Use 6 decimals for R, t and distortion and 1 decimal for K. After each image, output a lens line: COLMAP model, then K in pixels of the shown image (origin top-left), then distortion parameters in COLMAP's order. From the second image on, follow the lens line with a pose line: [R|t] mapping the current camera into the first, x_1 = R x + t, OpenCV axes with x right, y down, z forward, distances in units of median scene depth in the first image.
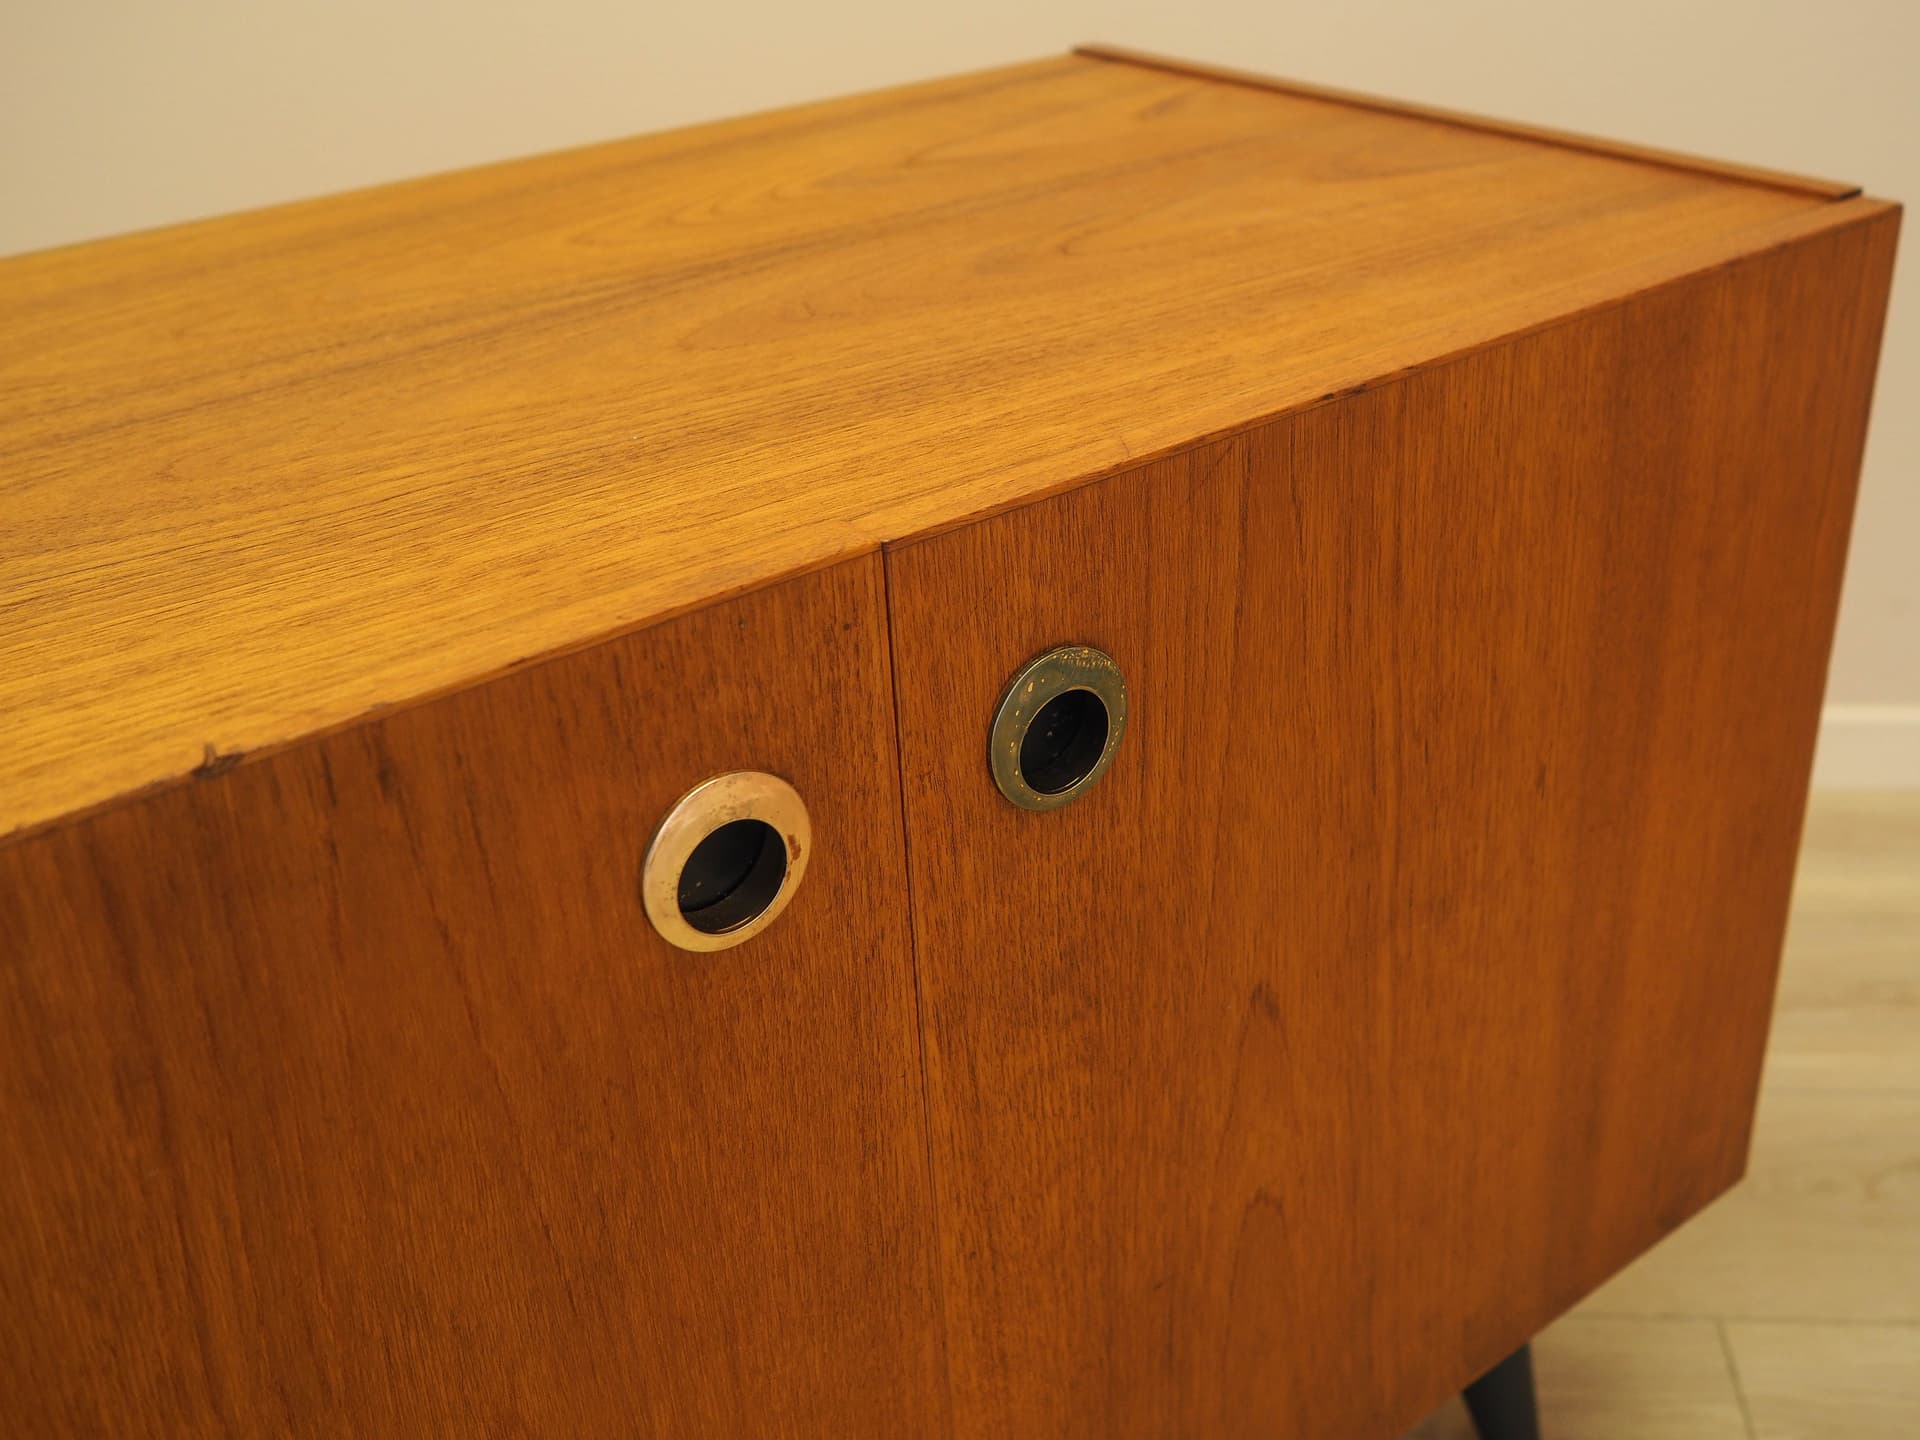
lens RADIAL K [[2020.8, 0, 1011.5], [0, 2020.8, 707.3], [0, 0, 1]] dist [-0.032436, 0.000000]
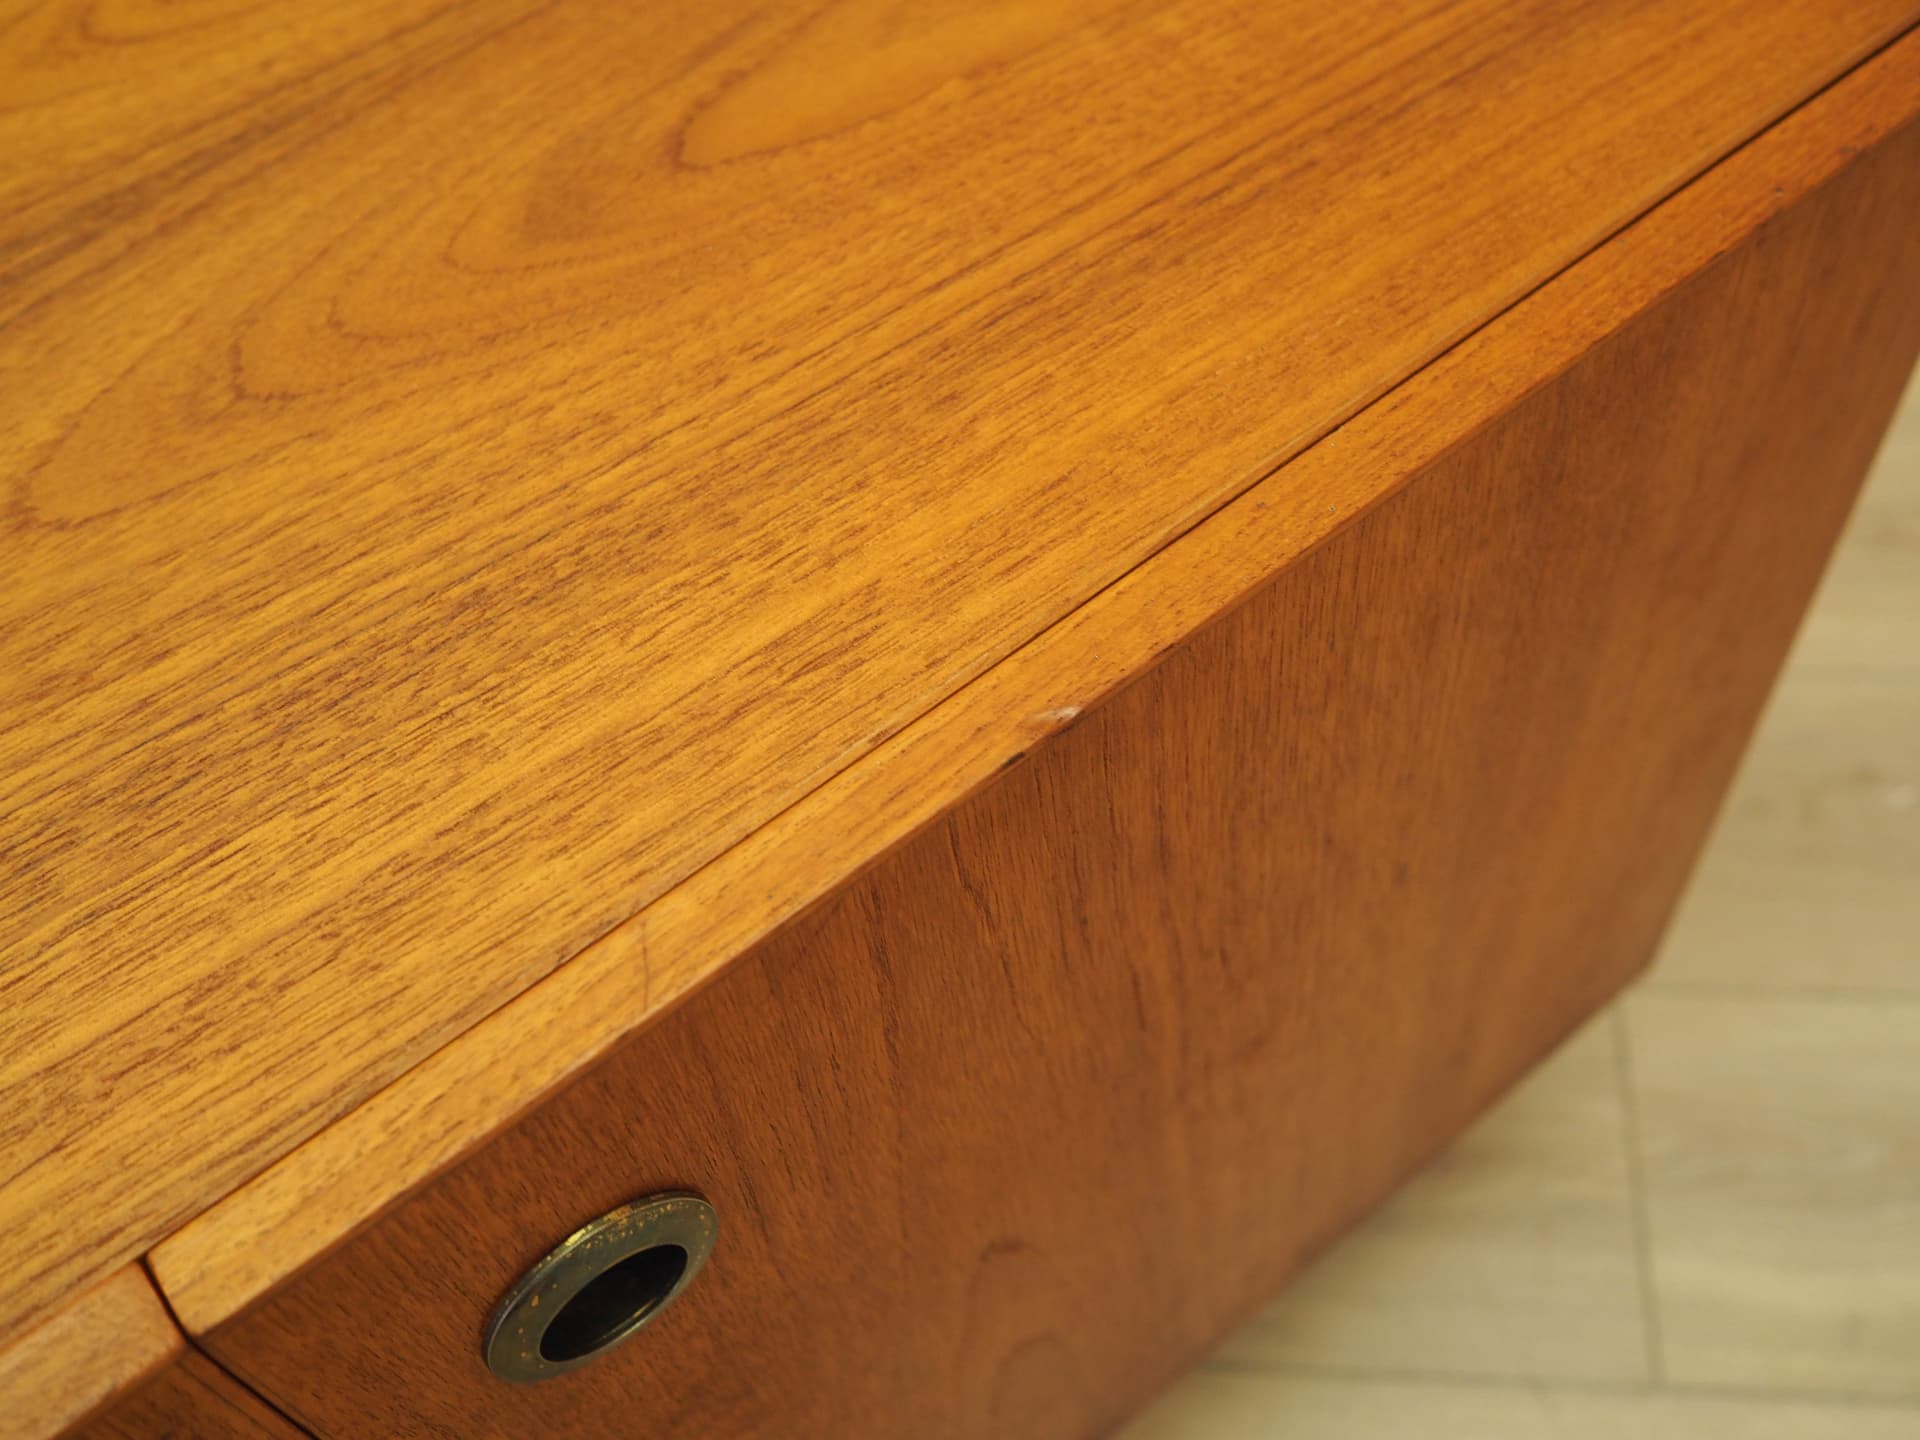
lens RADIAL K [[1949.3, 0, 978.7], [0, 1949.3, 716.4], [0, 0, 1]] dist [-0.033421, 0.000000]
pose [[0.999374, -0.027230, -0.022607, 0.154645], [0.034537, 0.889844, 0.454957, -0.413047], [0.007728, -0.455453, 0.890226, 0.482104]]
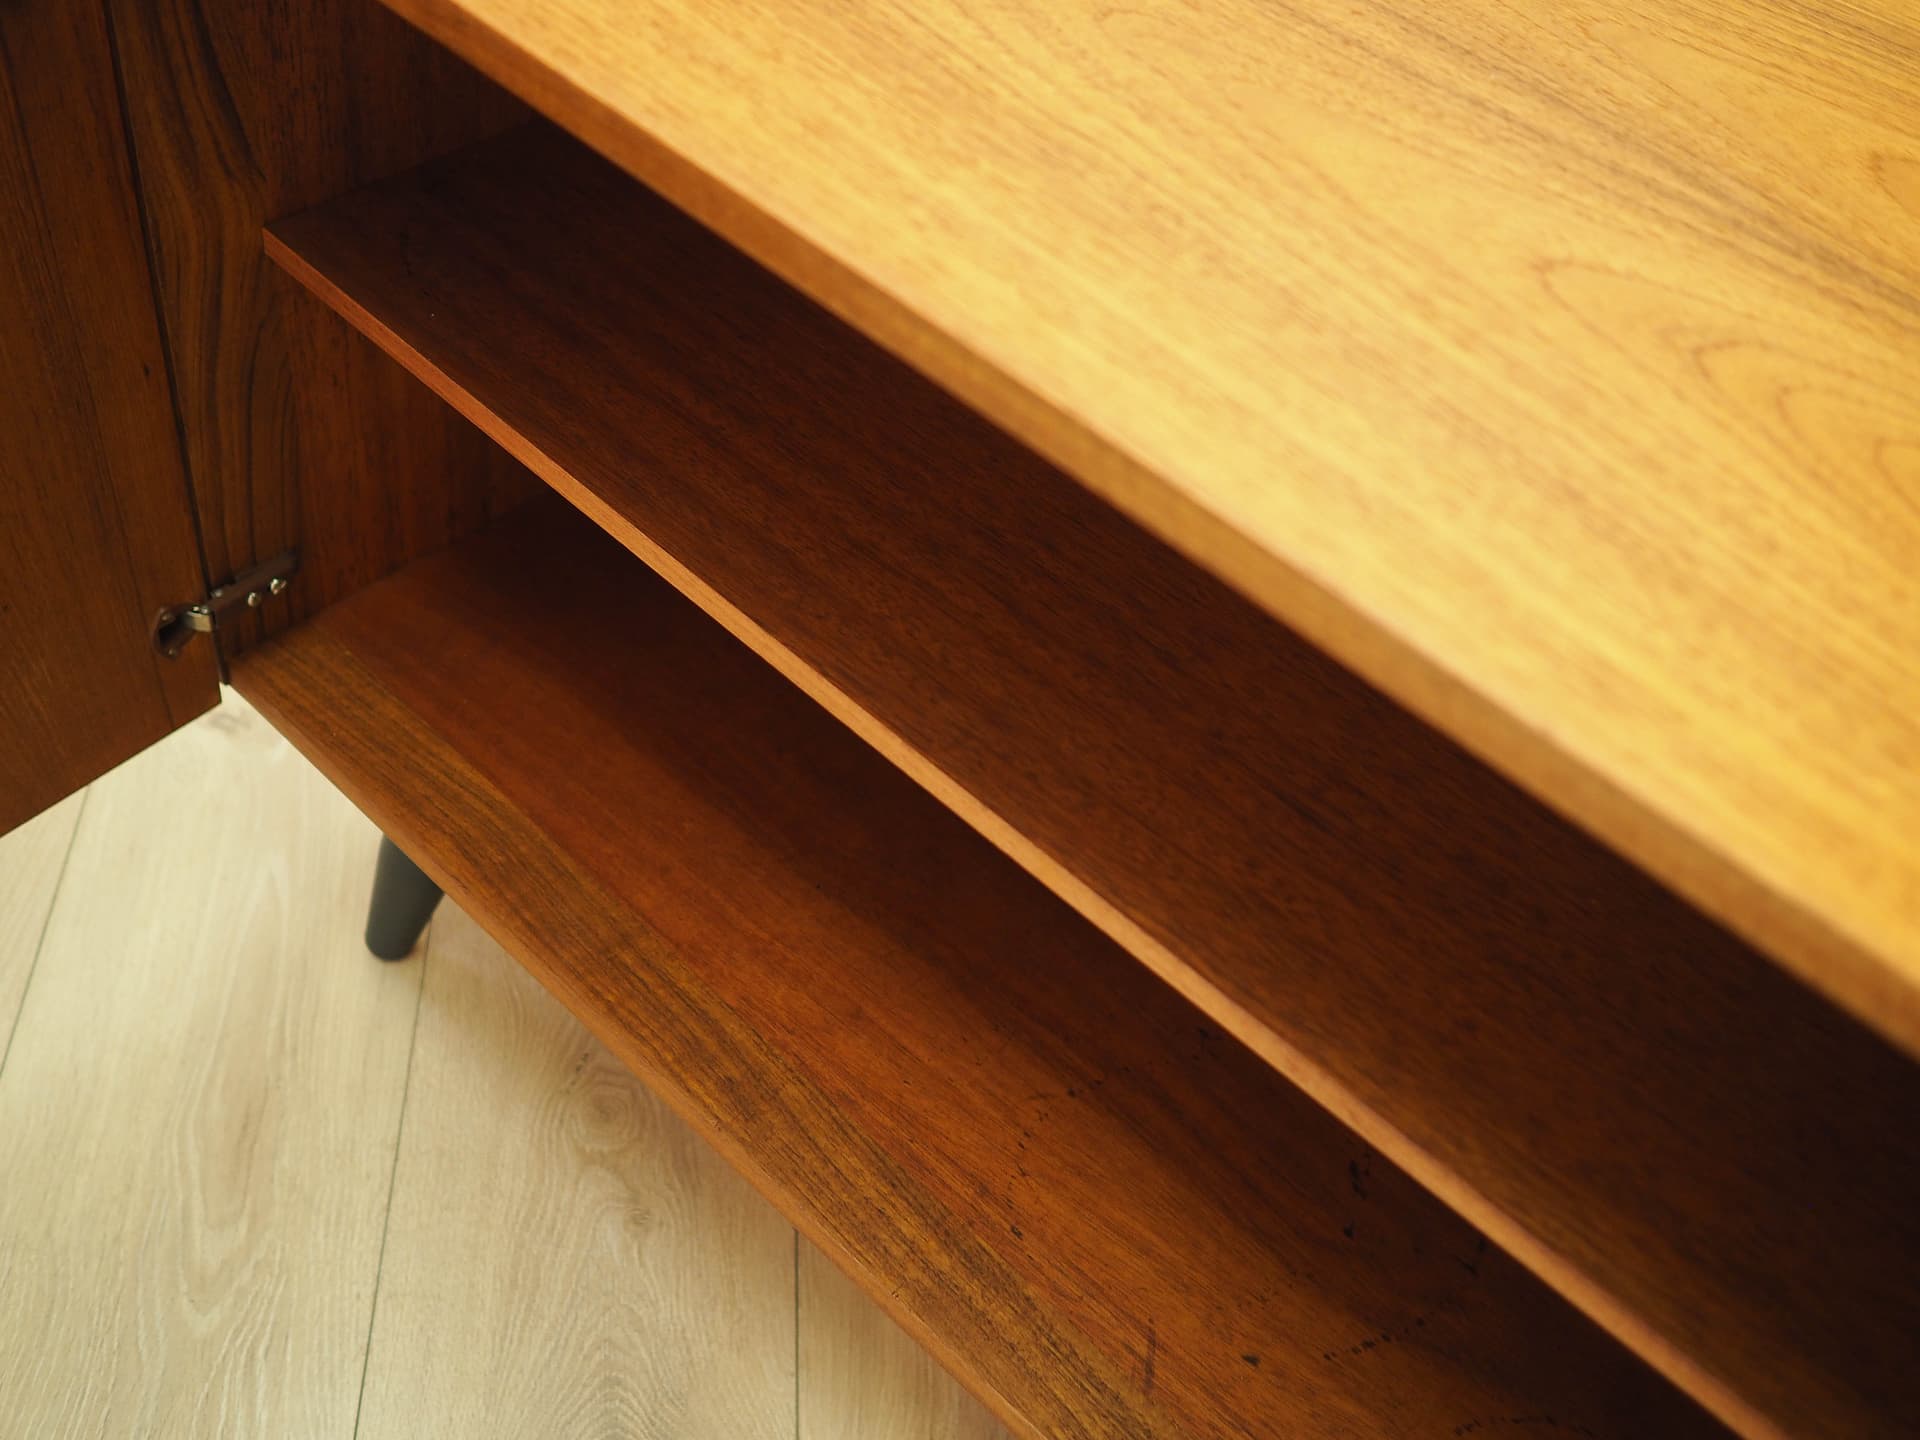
lens RADIAL K [[2020.8, 0, 986.9], [0, 2020.8, 691.3], [0, 0, 1]] dist [-0.032436, 0.000000]
pose [[0.146334, 0.747495, -0.647949, 0.538491], [-0.577027, 0.596524, 0.557852, -0.445744], [0.803508, 0.292252, 0.518617, 0.444348]]
